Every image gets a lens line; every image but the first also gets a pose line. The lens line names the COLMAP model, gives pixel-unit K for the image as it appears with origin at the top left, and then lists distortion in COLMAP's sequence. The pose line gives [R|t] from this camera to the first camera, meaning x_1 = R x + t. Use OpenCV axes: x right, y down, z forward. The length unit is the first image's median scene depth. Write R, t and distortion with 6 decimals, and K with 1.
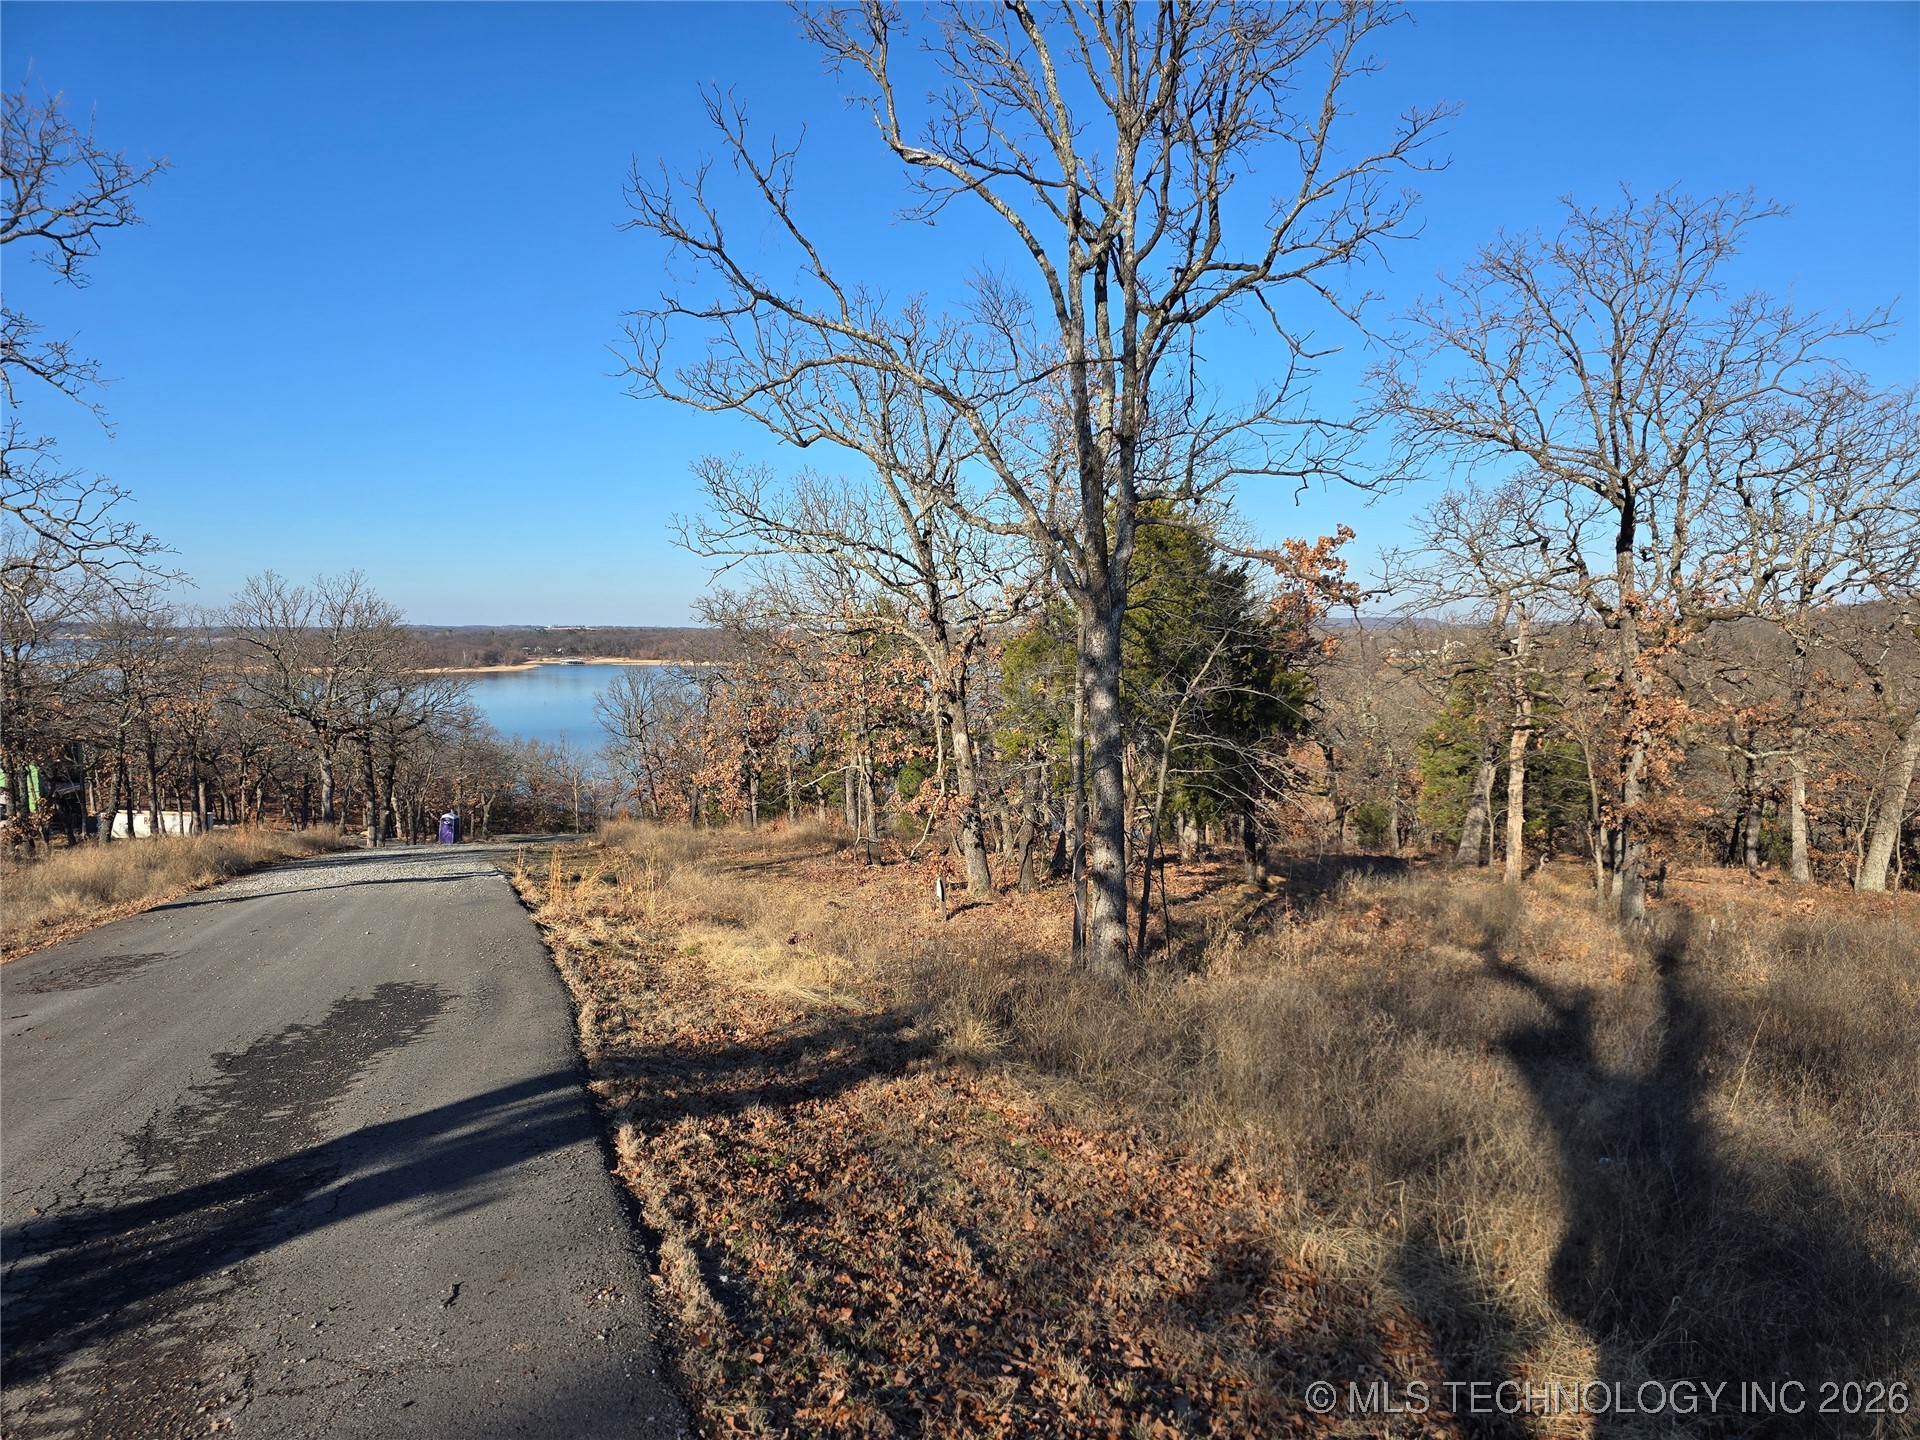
lens RADIAL K [[1269.7, 0, 958.1], [0, 1269.7, 745.8], [0, 0, 1]] dist [0.076912, -0.063008]
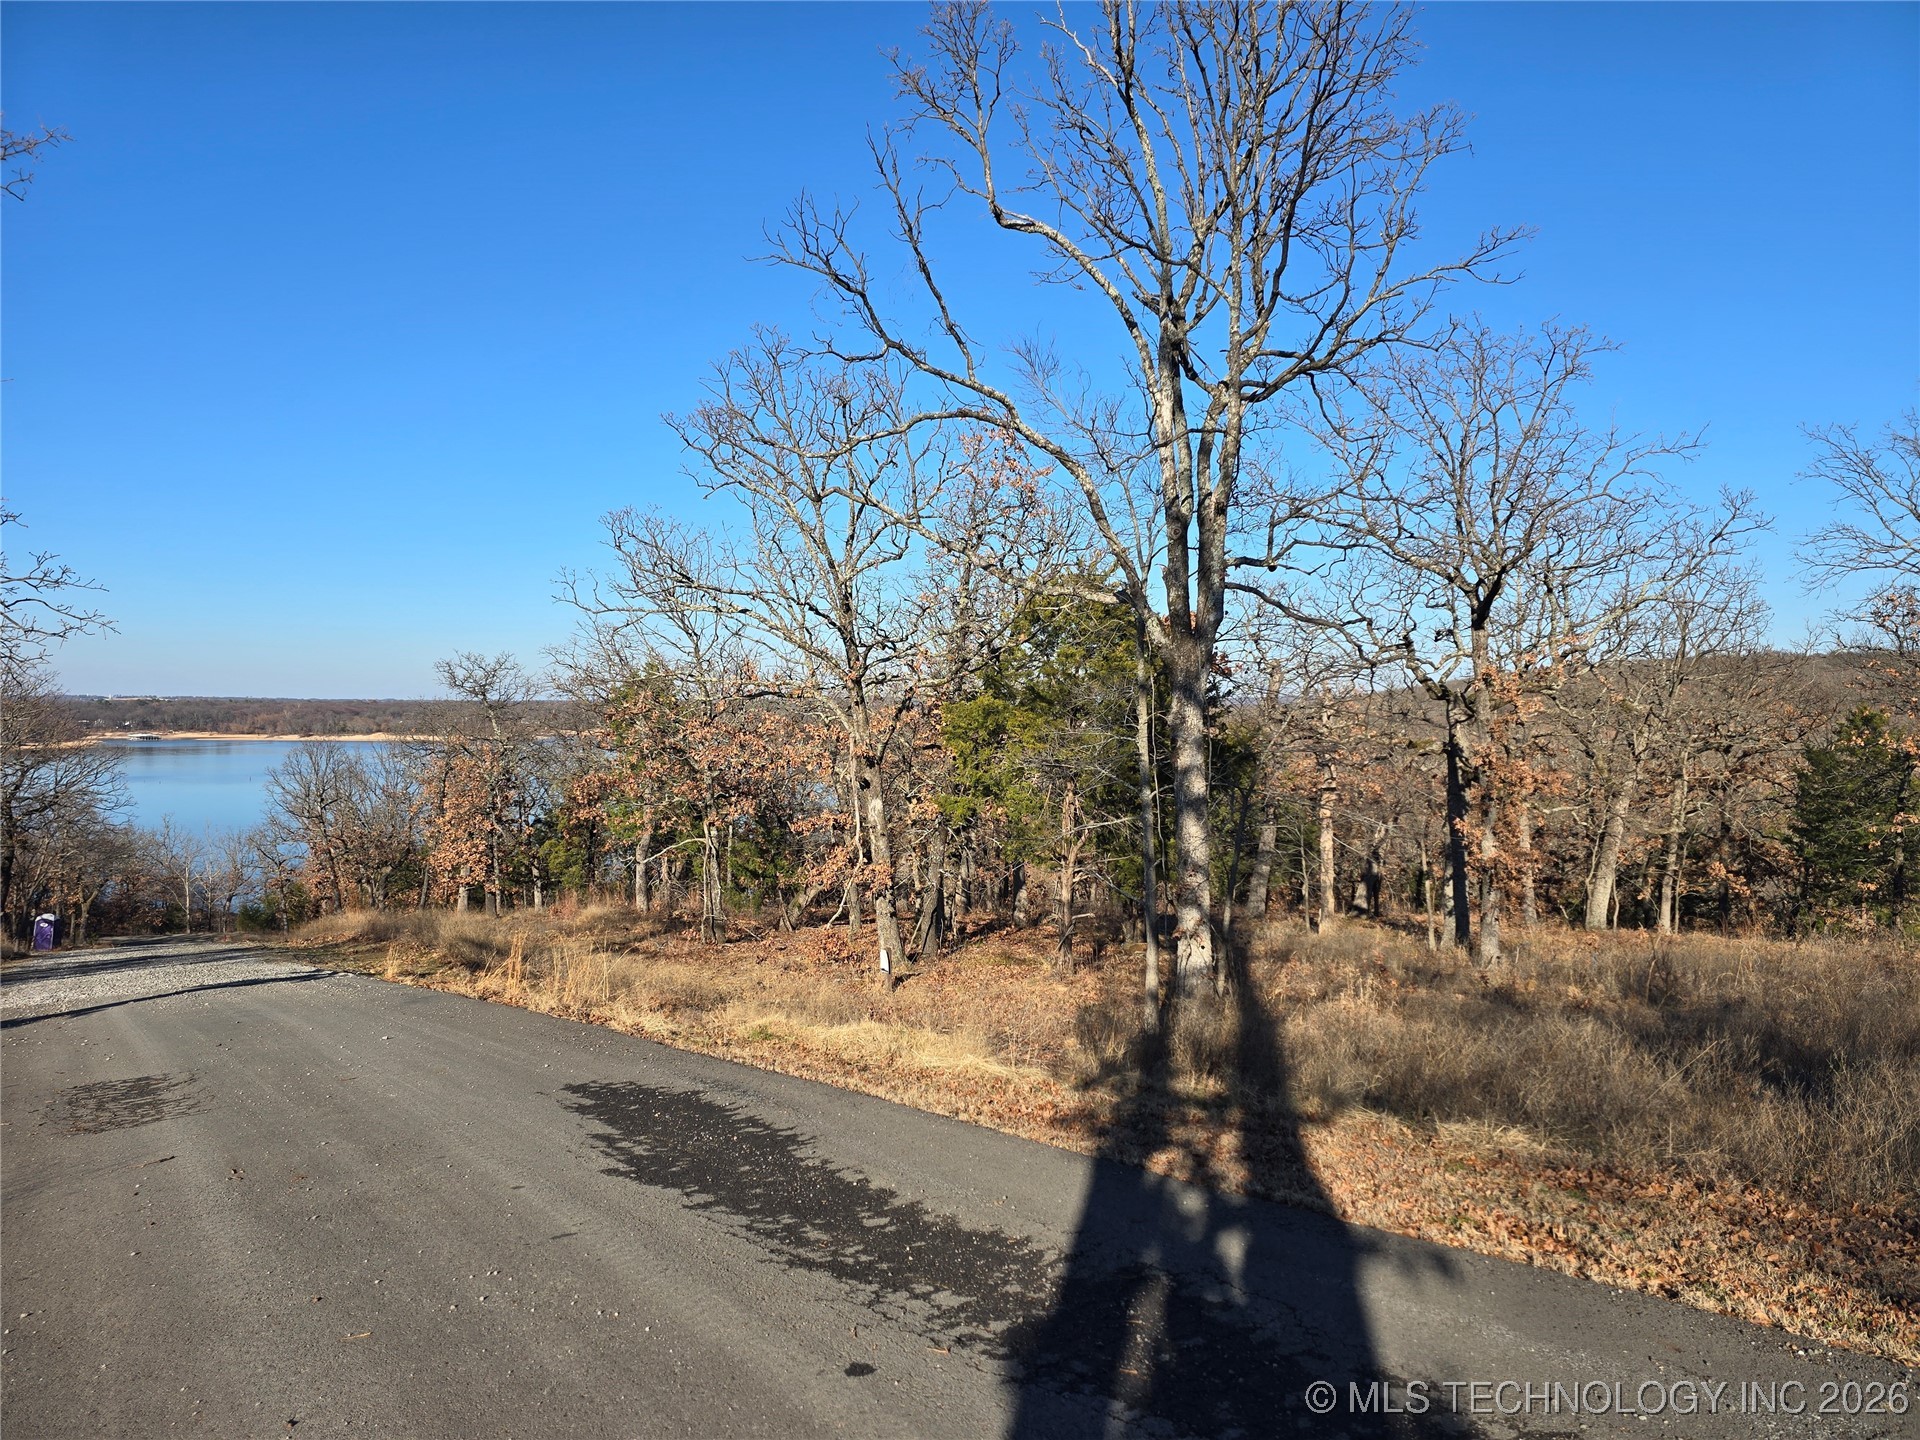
lens RADIAL K [[1269.7, 0, 958.1], [0, 1269.7, 745.8], [0, 0, 1]] dist [0.076912, -0.063008]
pose [[0.963039, -0.002203, 0.269353, -0.101951], [0.018010, 0.998256, -0.056226, 0.002709], [-0.268759, 0.058999, 0.961399, 0.018998]]
